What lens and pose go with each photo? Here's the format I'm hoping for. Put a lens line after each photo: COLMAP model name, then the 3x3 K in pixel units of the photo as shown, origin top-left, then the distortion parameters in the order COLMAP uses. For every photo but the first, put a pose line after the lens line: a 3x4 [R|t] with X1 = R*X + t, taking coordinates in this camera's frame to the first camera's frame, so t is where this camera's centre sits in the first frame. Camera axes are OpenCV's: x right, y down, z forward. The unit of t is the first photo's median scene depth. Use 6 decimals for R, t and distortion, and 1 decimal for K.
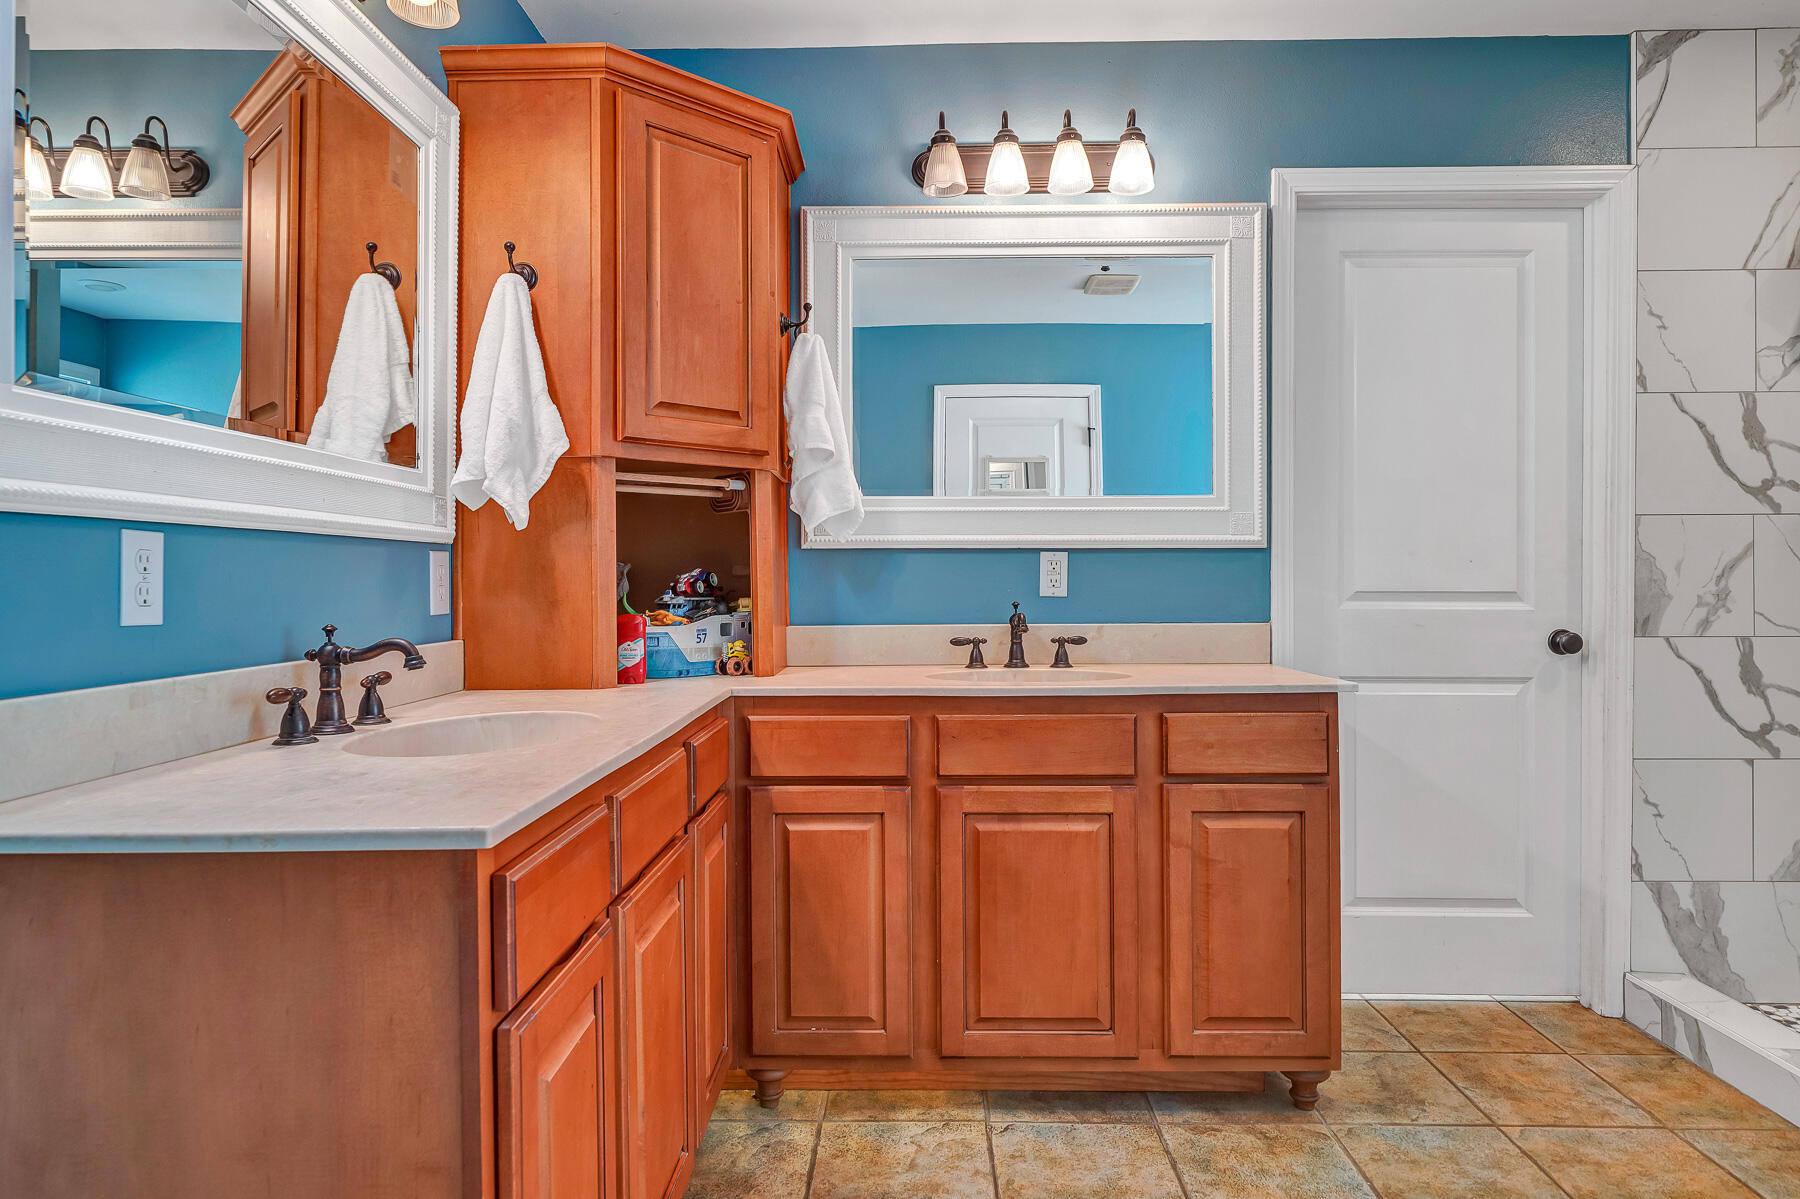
lens RADIAL K [[1113.1, 0, 900.0], [0, 1113.1, 599.5], [0, 0, 1]] dist [0.001890, -0.000040]
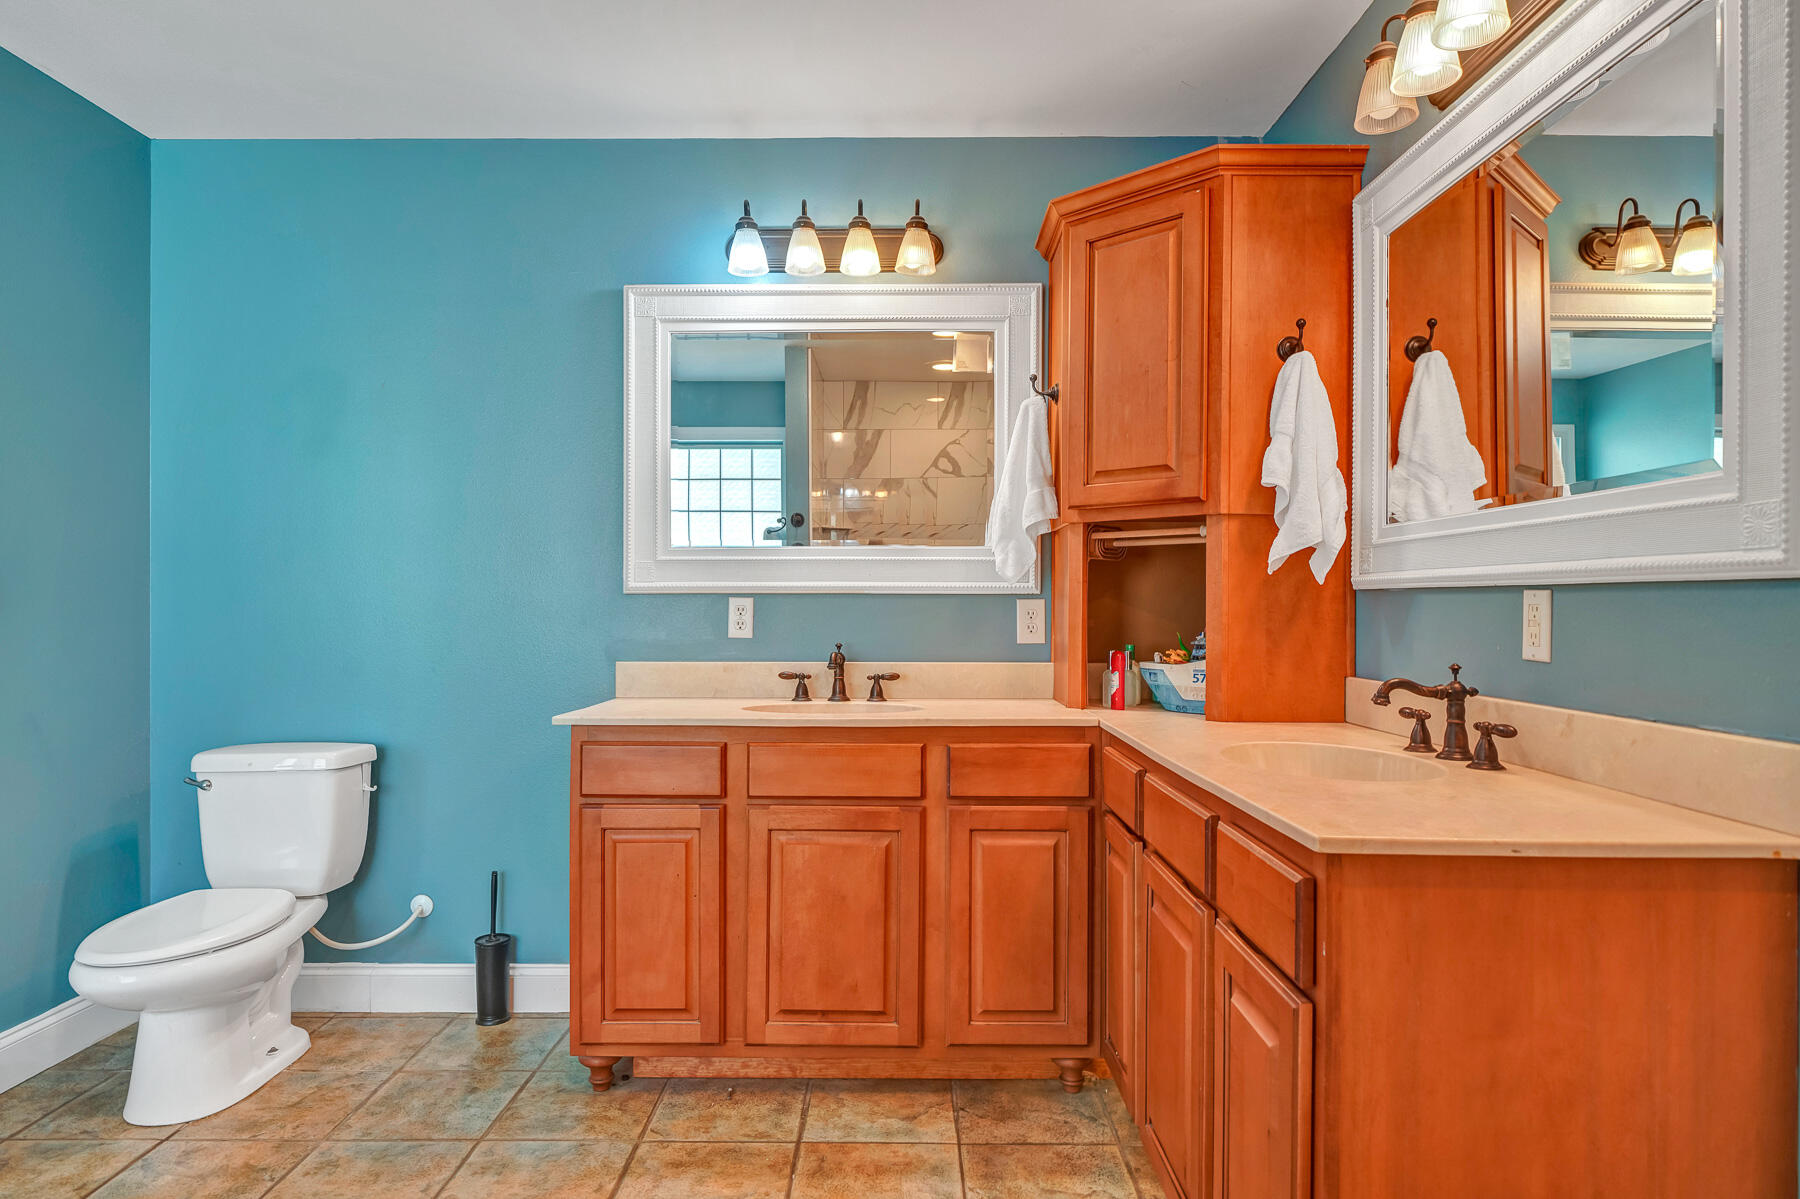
lens RADIAL K [[1113.1, 0, 900.0], [0, 1113.1, 599.5], [0, 0, 1]] dist [0.001890, -0.000040]
pose [[0.020674, -0.005660, -0.999770, 0.991174], [-0.026743, 0.999623, -0.006212, -0.030252], [0.999429, 0.026865, 0.020515, 0.798568]]
